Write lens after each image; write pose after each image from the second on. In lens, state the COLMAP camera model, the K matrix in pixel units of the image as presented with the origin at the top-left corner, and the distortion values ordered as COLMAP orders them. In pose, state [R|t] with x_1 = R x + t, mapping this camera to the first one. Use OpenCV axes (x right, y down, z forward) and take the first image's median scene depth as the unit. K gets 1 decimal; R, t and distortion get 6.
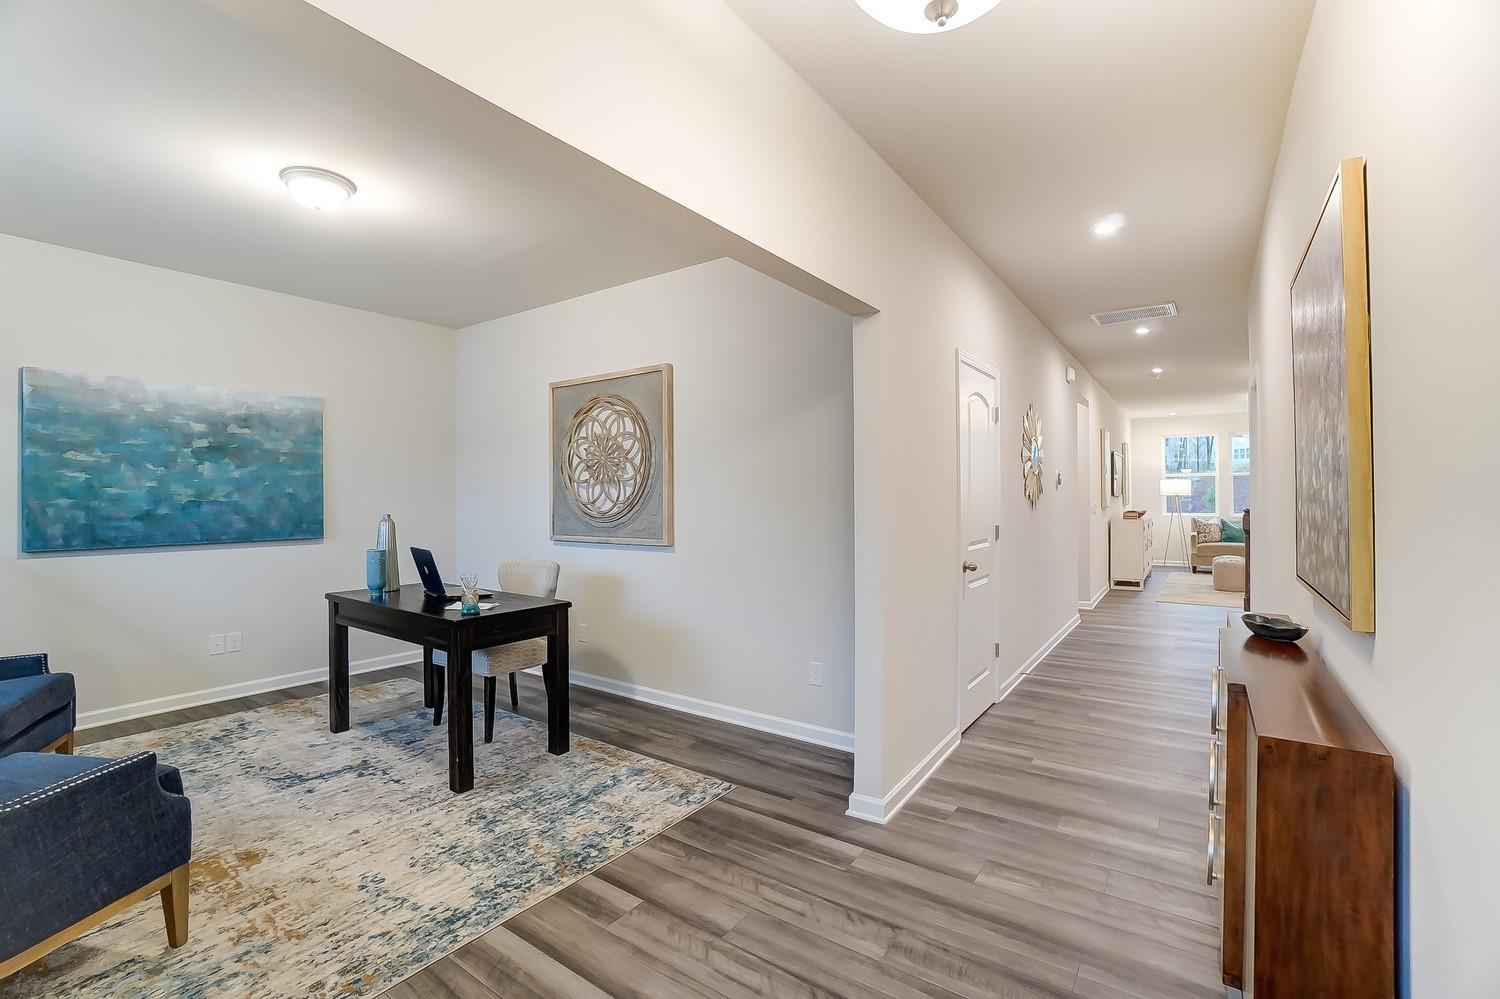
lens RADIAL K [[662.2, 0, 738.6], [0, 662.2, 494.0], [0, 0, 1]] dist [-0.067311, 0.024214]
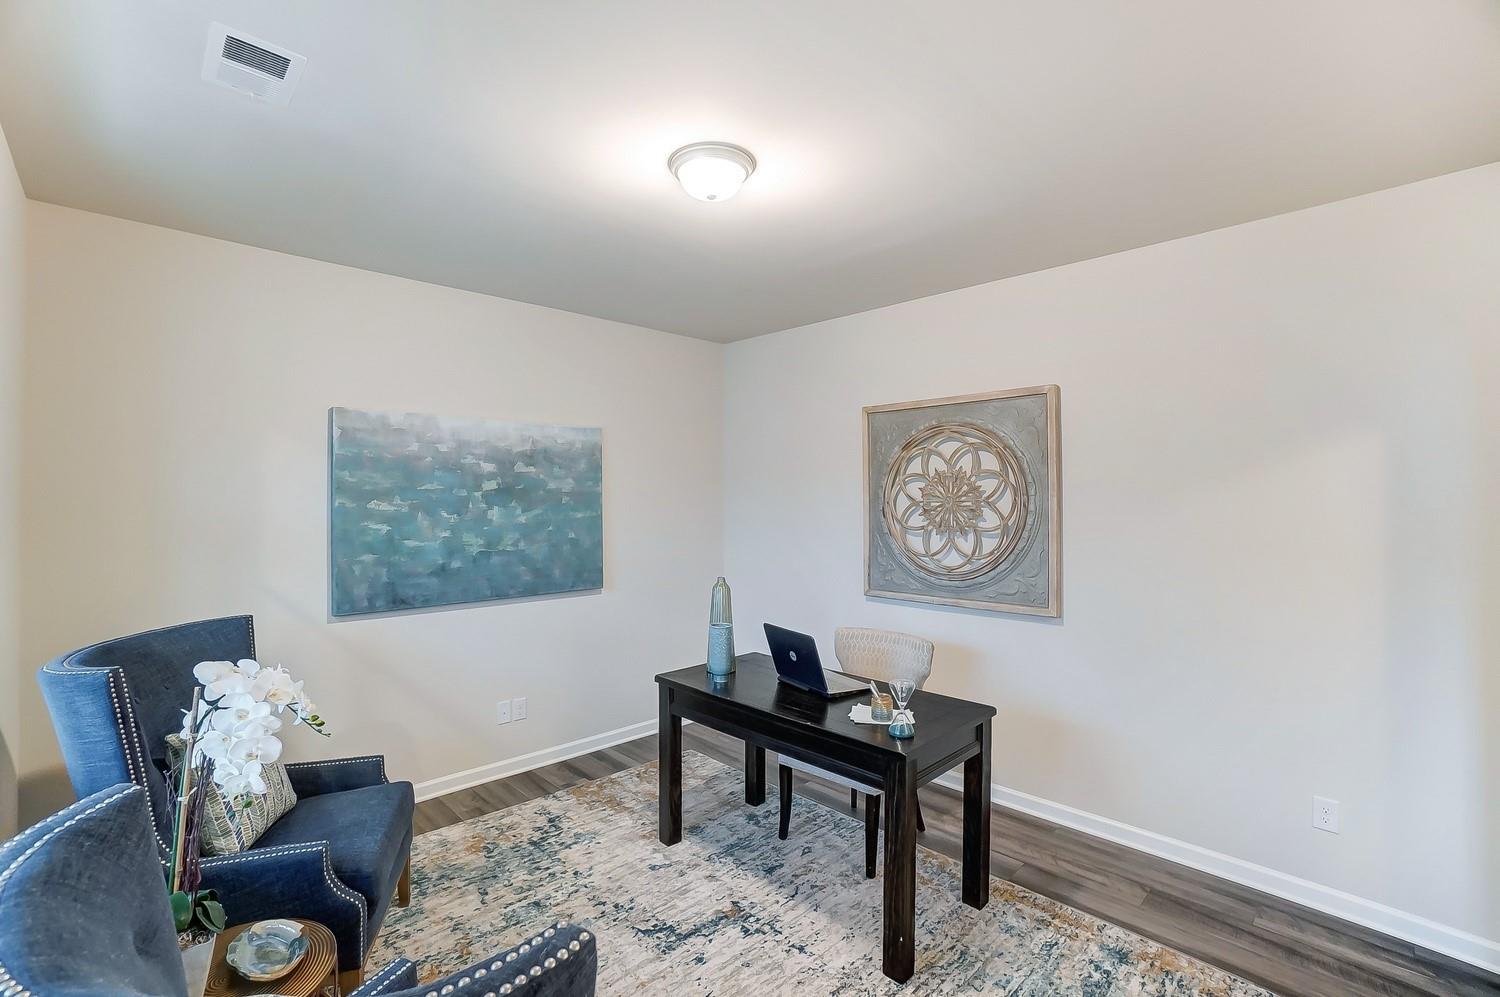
lens RADIAL K [[662.2, 0, 738.6], [0, 662.2, 493.0], [0, 0, 1]] dist [-0.067311, 0.024214]
pose [[0.983759, 0.001755, -0.179488, -0.361698], [-0.002175, 0.999995, -0.002140, -0.071108], [0.179483, 0.002496, 0.983758, 0.183159]]
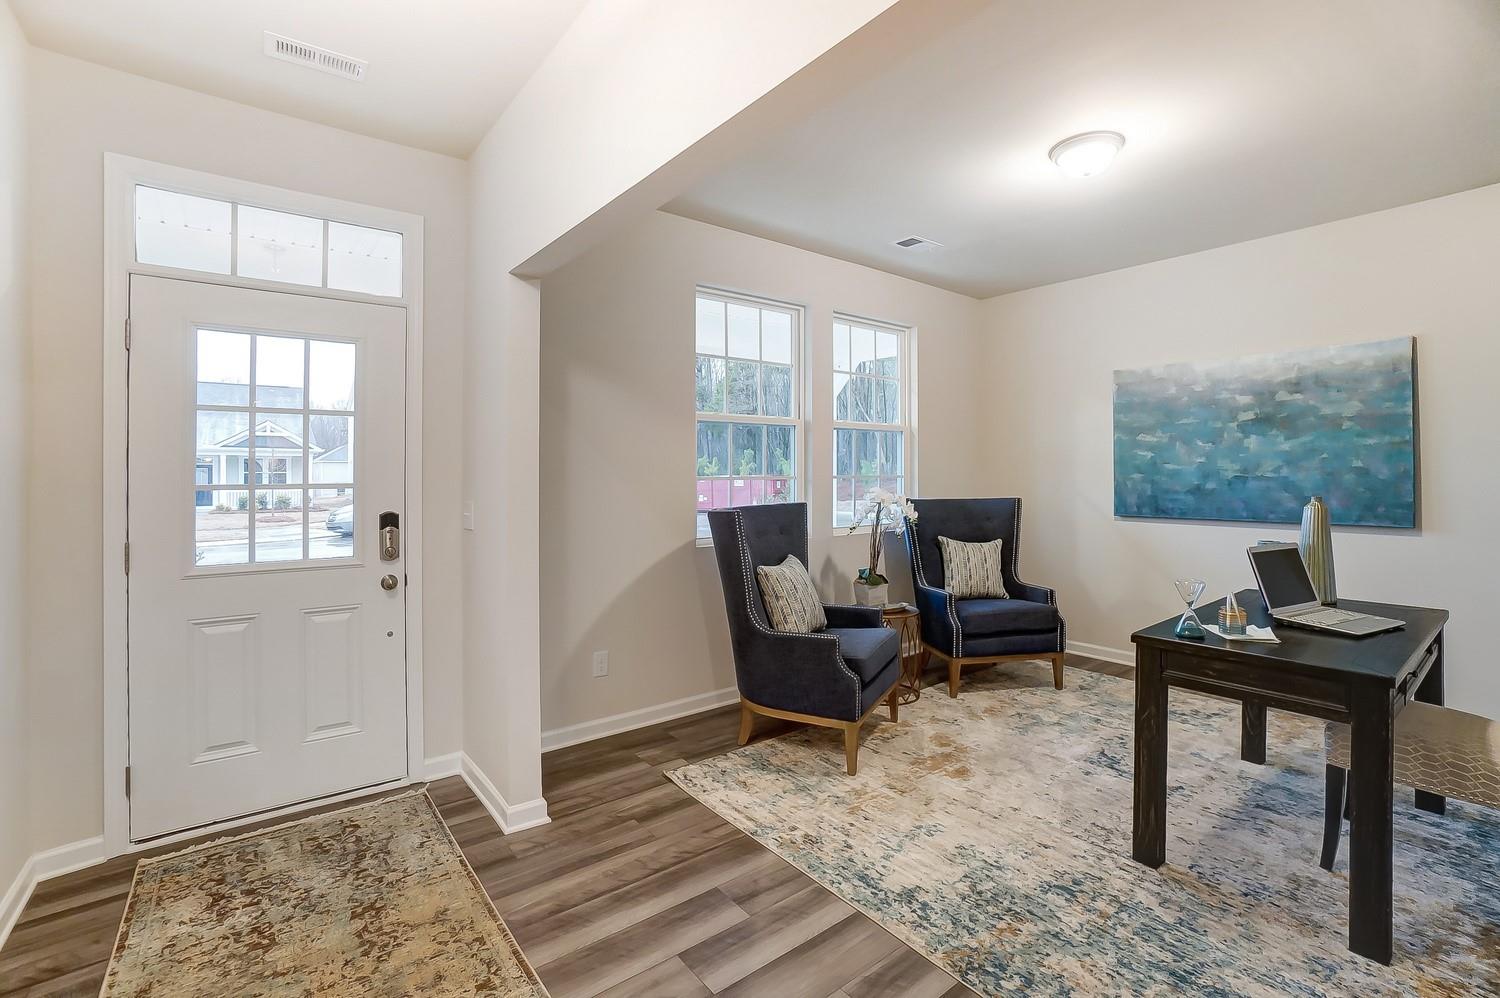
lens RADIAL K [[668.1, 0, 729.6], [0, 668.1, 470.3], [0, 0, 1]] dist [-0.068556, 0.024098]
pose [[-0.299406, -0.002553, -0.954122, 0.327818], [0.006599, 0.999967, -0.004747, 0.001561], [0.954103, -0.007718, -0.299380, 0.576063]]
